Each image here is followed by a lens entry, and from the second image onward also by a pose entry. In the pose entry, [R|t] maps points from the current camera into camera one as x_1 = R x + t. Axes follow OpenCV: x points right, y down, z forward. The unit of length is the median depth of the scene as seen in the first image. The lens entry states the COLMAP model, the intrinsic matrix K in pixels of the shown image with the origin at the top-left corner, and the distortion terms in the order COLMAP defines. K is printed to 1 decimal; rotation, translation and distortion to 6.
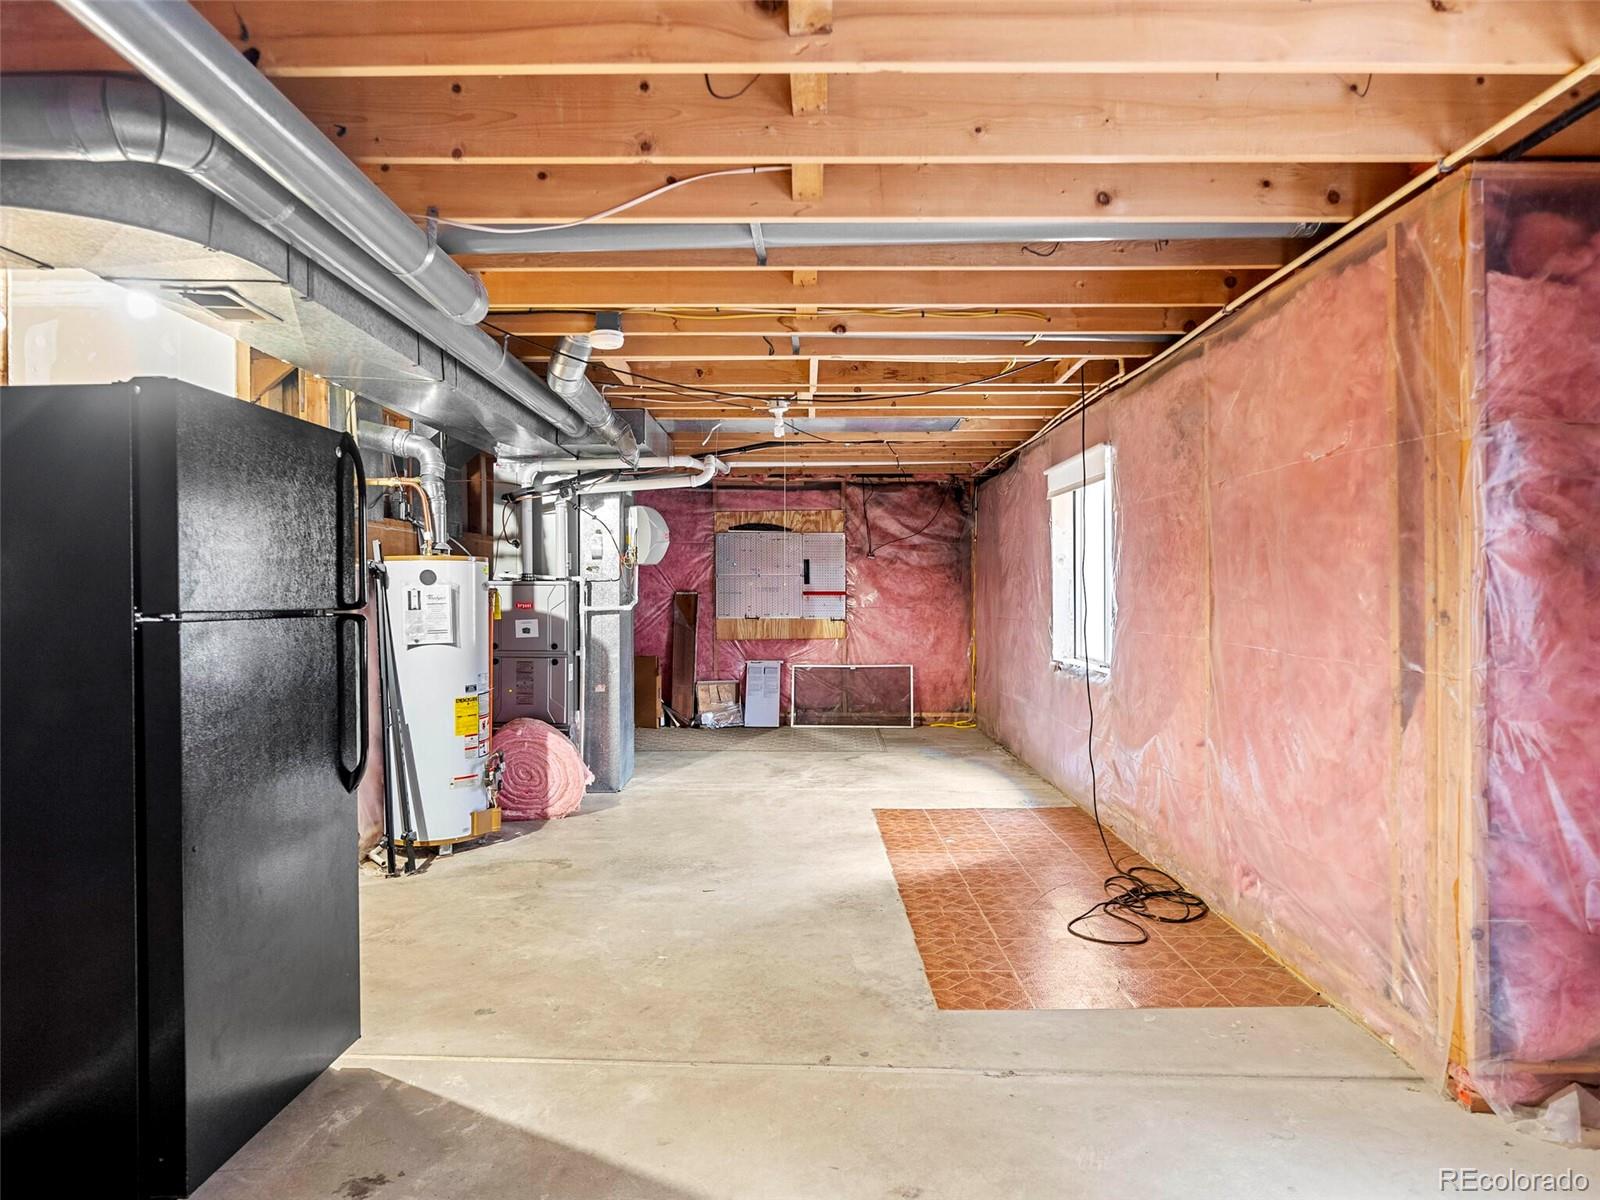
lens RADIAL K [[891.1, 0, 800.0], [0, 891.1, 600.0], [0, 0, 1]] dist [-0.000027, -0.000017]
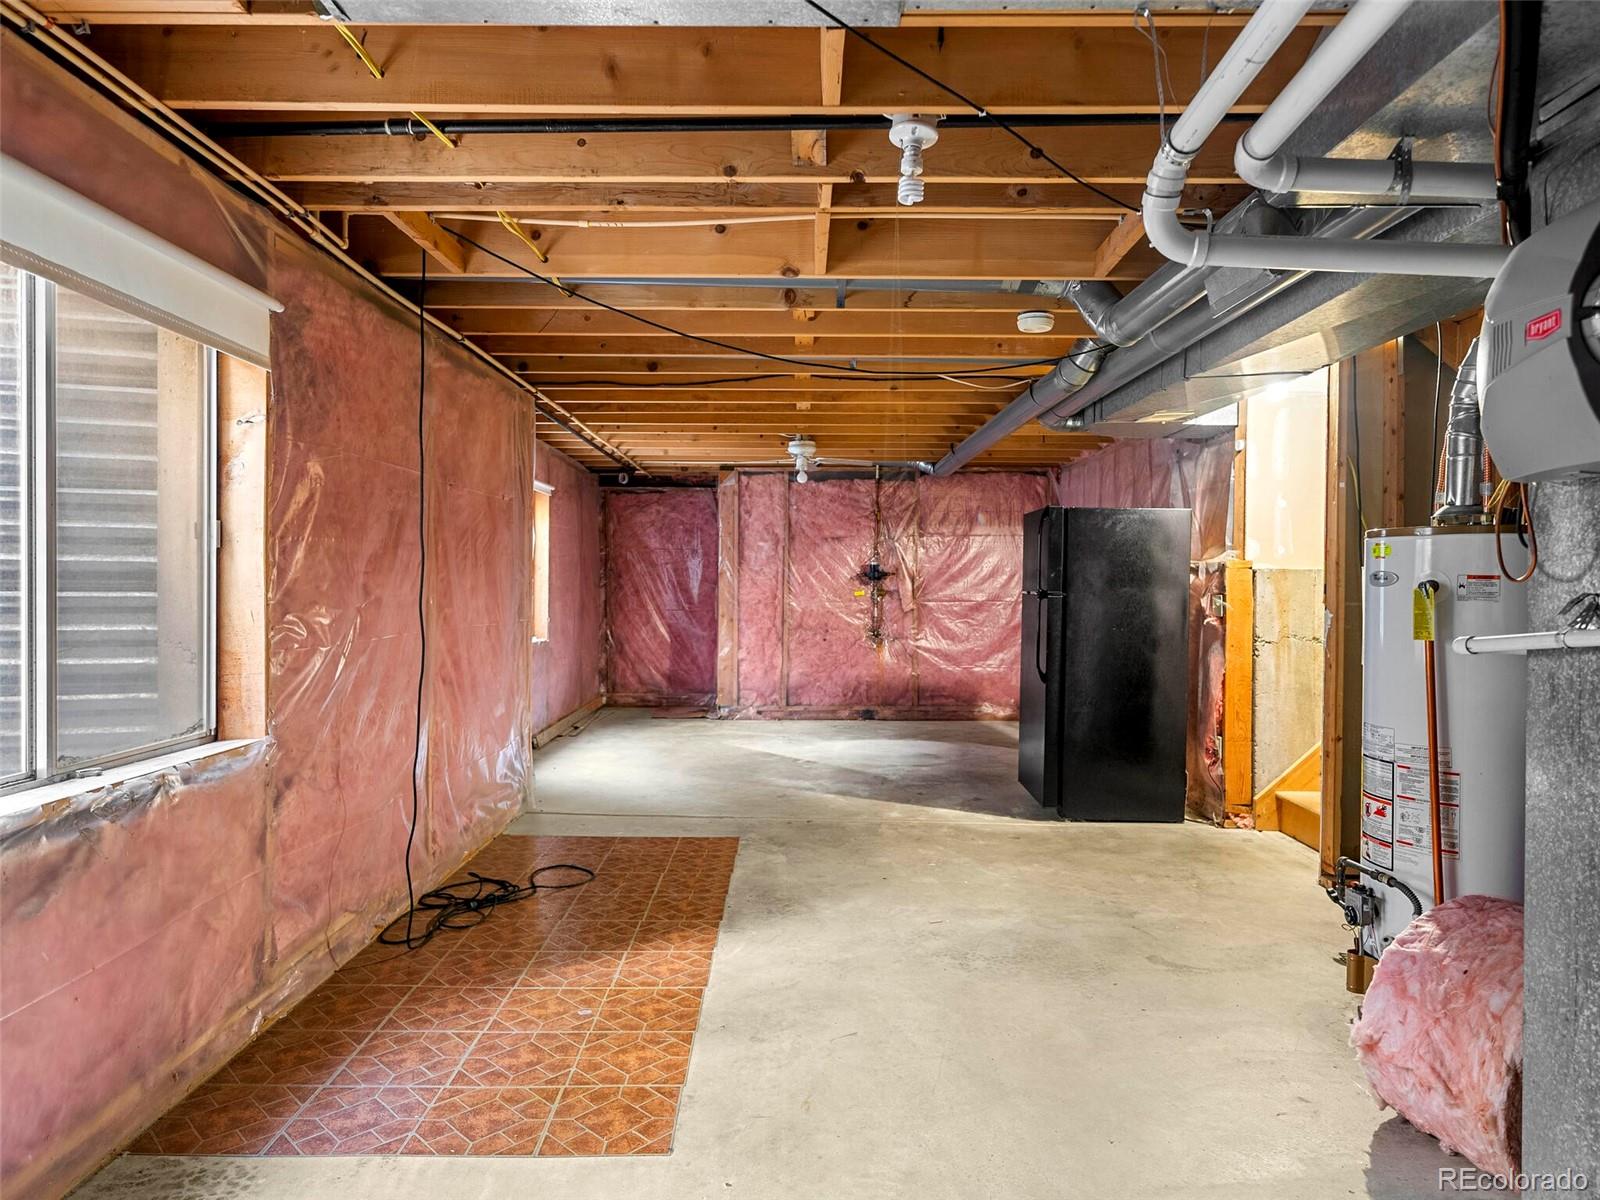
lens RADIAL K [[891.1, 0, 800.0], [0, 891.1, 600.0], [0, 0, 1]] dist [-0.000027, -0.000017]
pose [[-0.999985, -0.003879, -0.003942, 0.036843], [-0.003995, 0.999544, 0.029918, -0.019785], [0.003824, 0.029933, -0.999545, 1.853731]]
